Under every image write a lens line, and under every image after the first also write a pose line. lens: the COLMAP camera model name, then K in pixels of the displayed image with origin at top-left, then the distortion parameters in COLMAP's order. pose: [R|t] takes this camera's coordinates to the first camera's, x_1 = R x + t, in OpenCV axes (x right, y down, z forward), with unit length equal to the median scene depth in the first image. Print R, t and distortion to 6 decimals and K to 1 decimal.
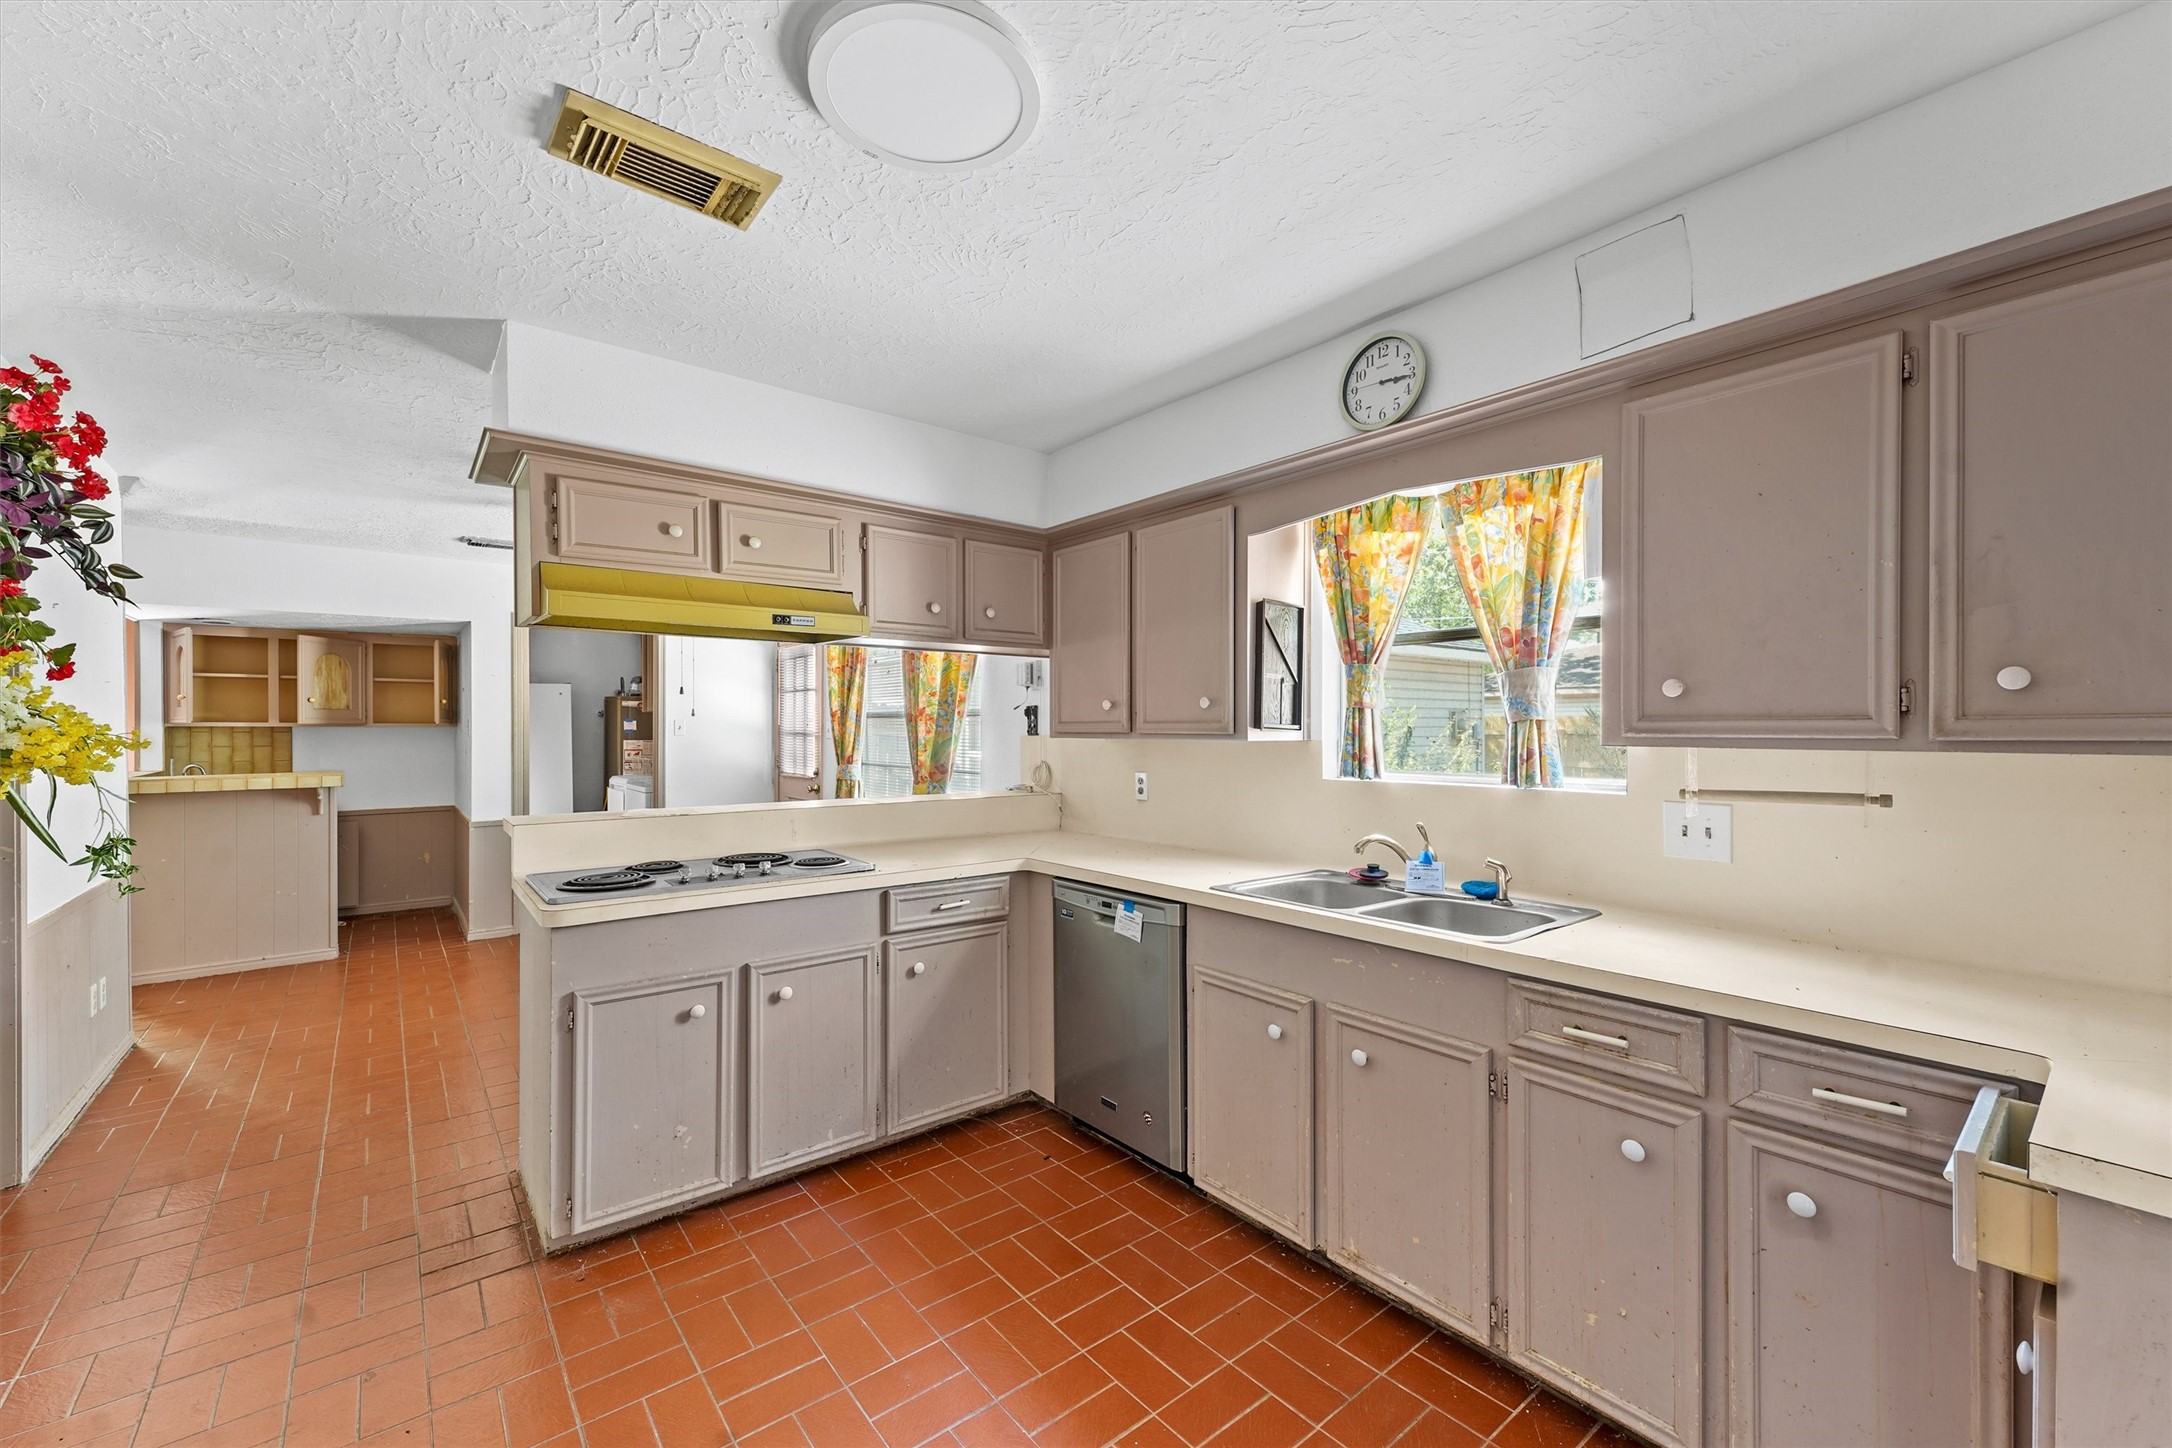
lens RADIAL K [[876.7, 0, 1087.1], [0, 876.7, 725.9], [0, 0, 1]] dist [0.002530, -0.000444]
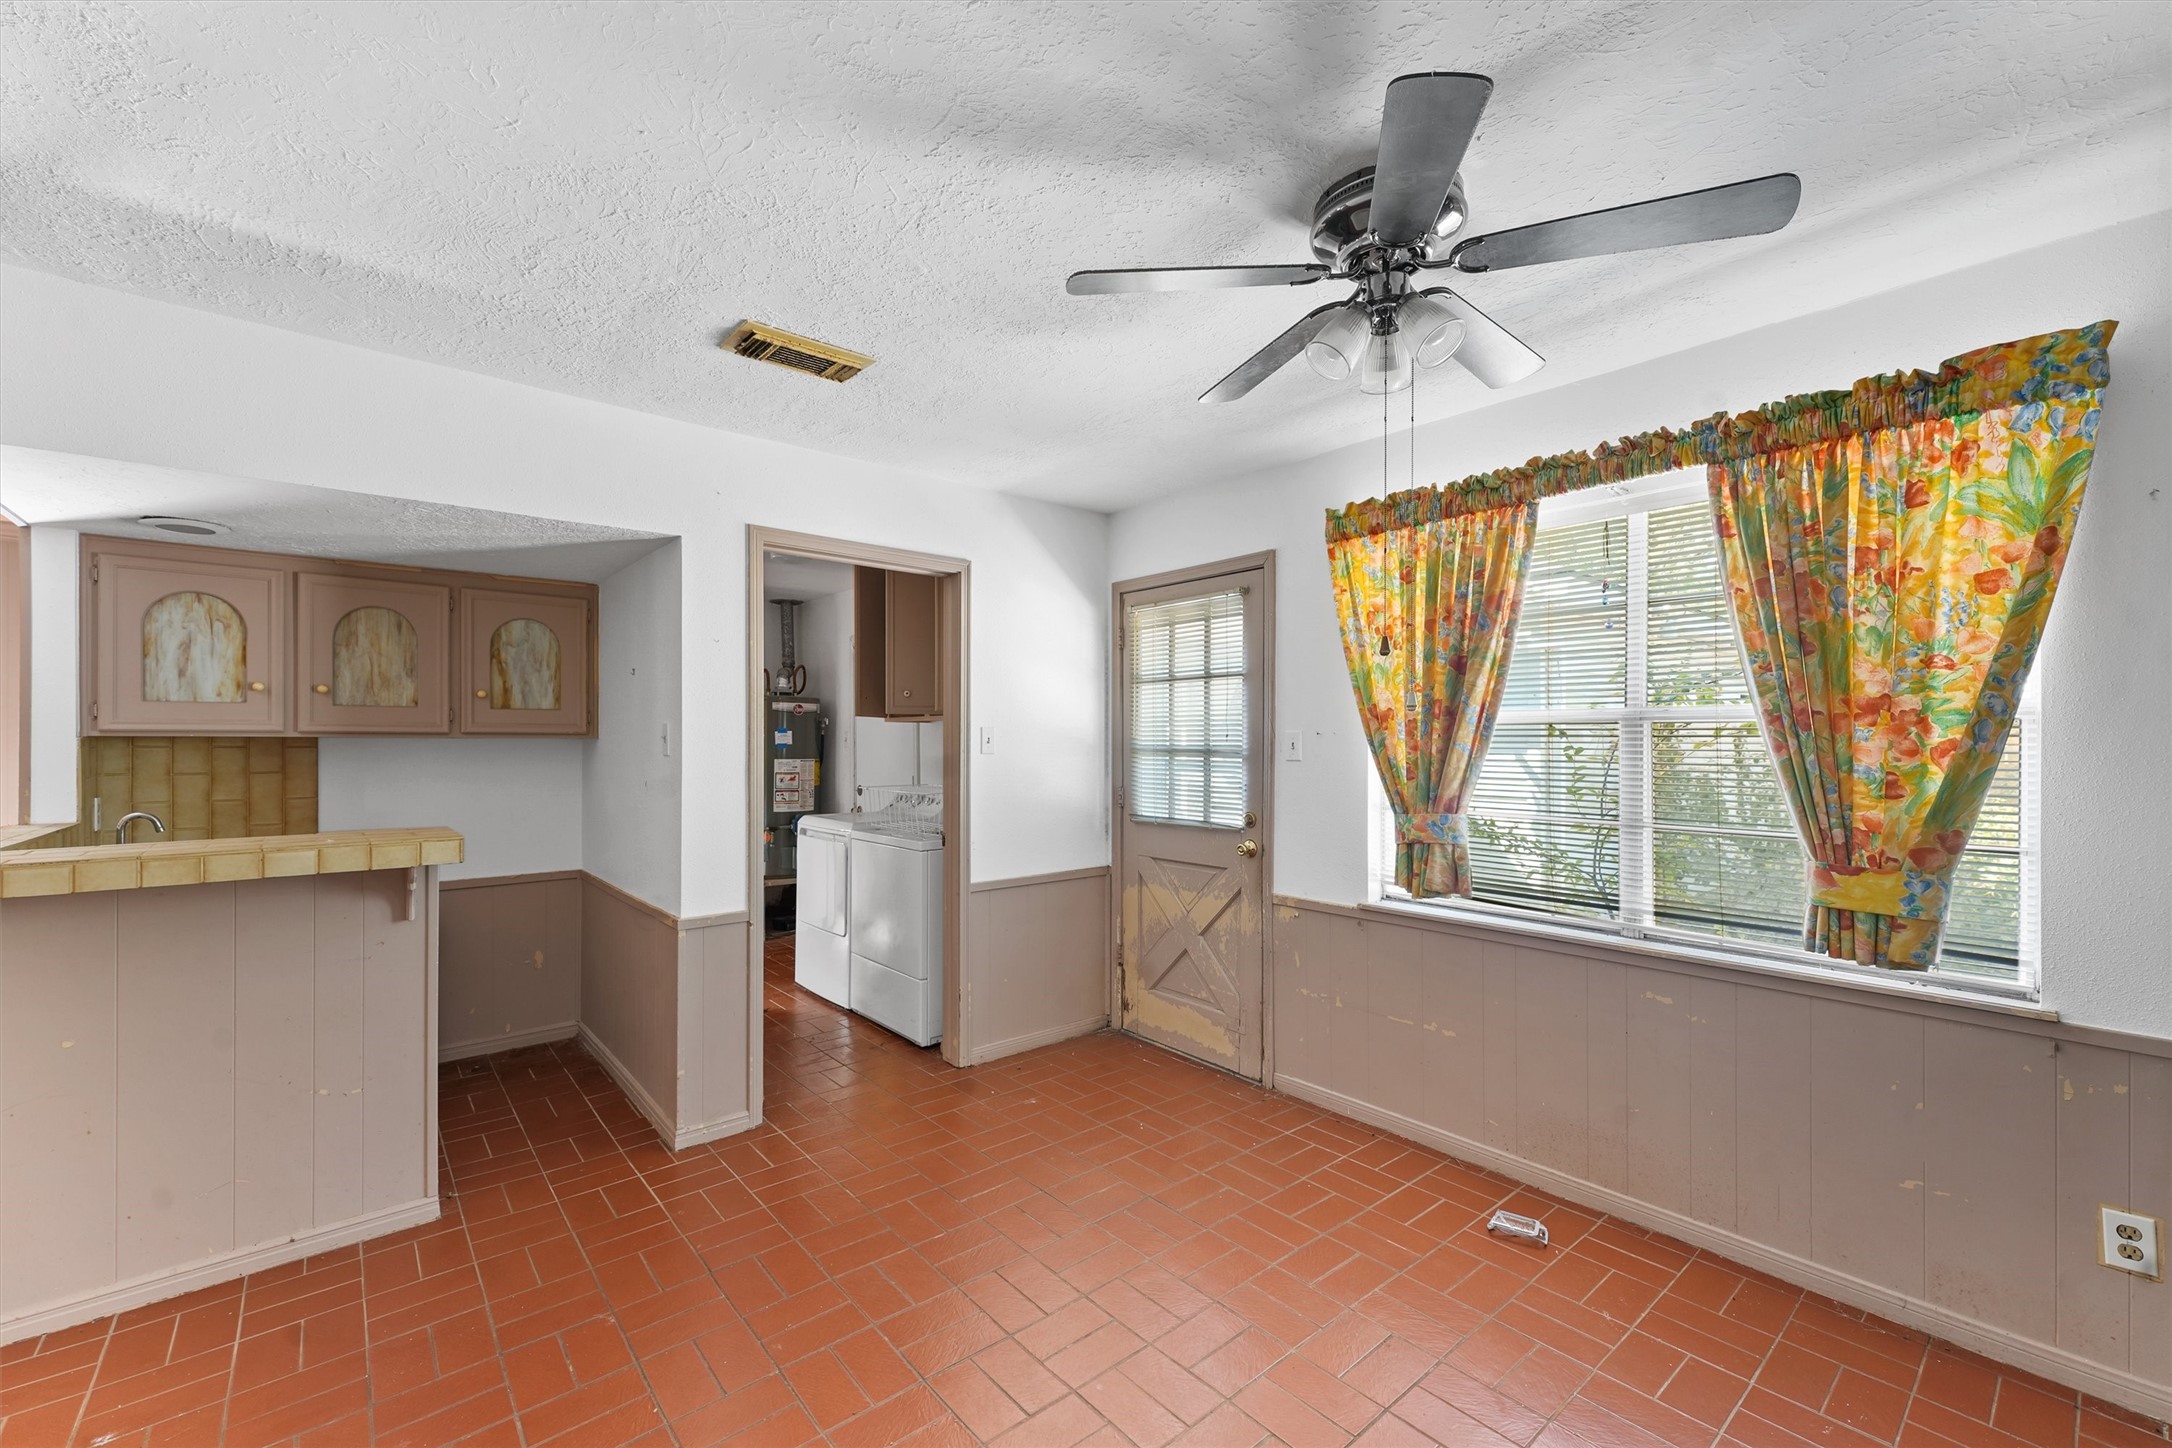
lens RADIAL K [[876.7, 0, 1070.2], [0, 876.7, 732.5], [0, 0, 1]] dist [0.002530, -0.000444]
pose [[0.999756, 0.002879, 0.021888, -0.597267], [-0.002709, 0.999966, -0.007811, 0.001615], [-0.021910, 0.007750, 0.999730, 0.585892]]
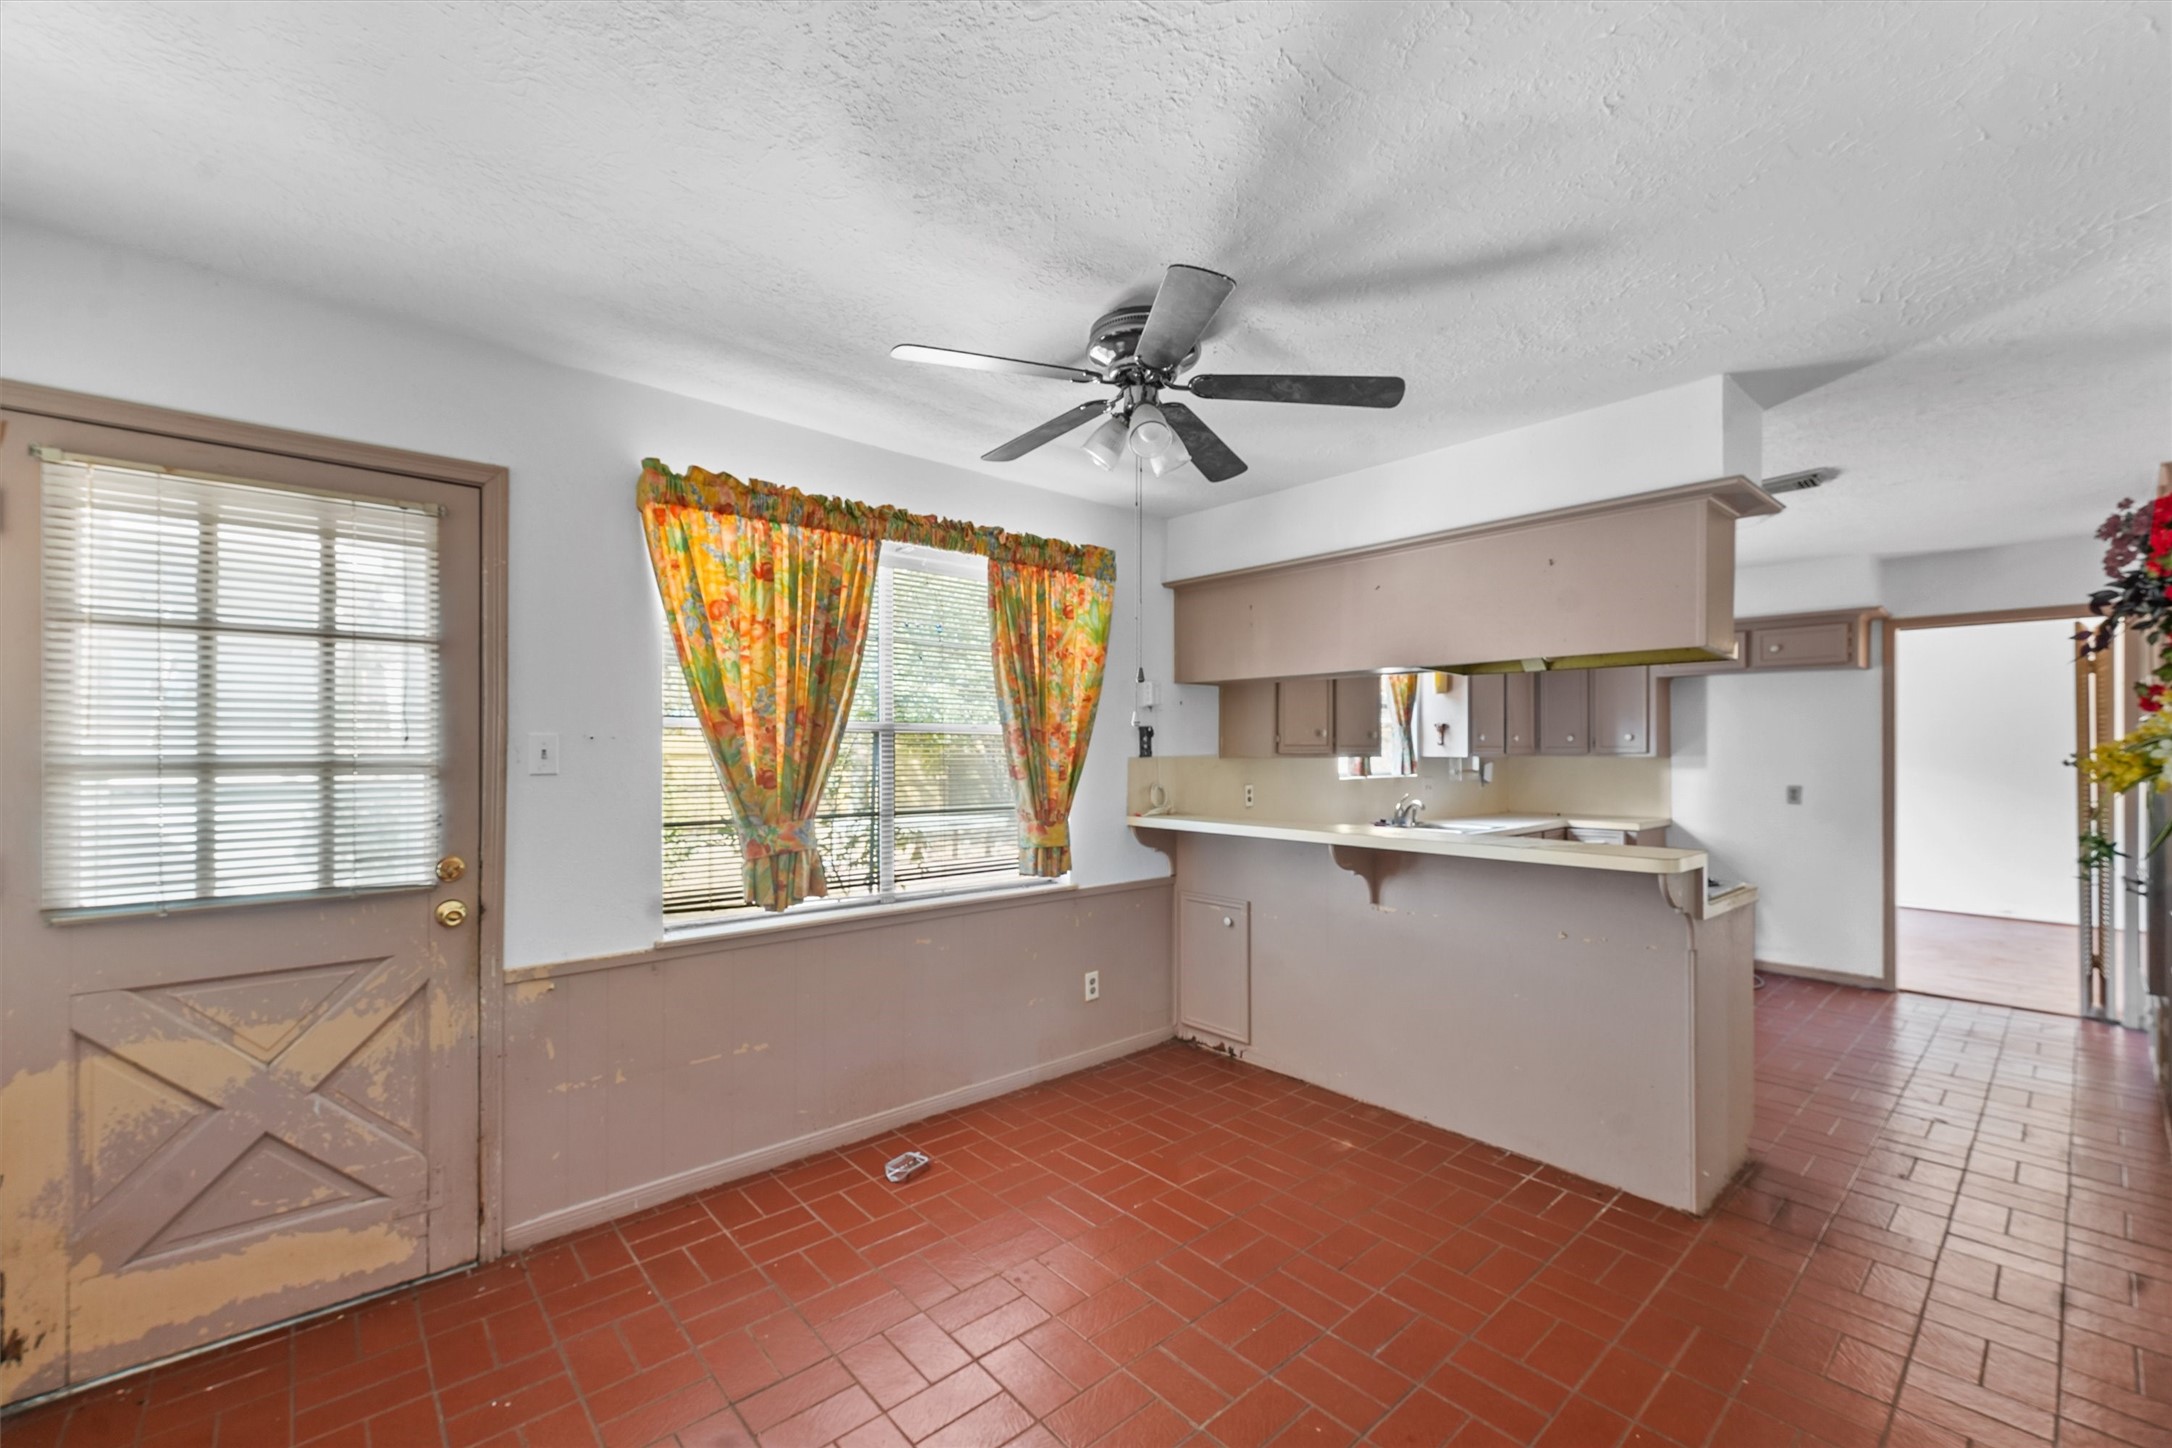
lens RADIAL K [[876.7, 0, 1079.9], [0, 876.7, 740.9], [0, 0, 1]] dist [0.002530, -0.000444]
pose [[-0.051239, 0.012462, 0.998609, -0.939939], [-0.001831, 0.999919, -0.012573, 0.004651], [-0.998685, -0.002472, -0.051212, 1.022440]]
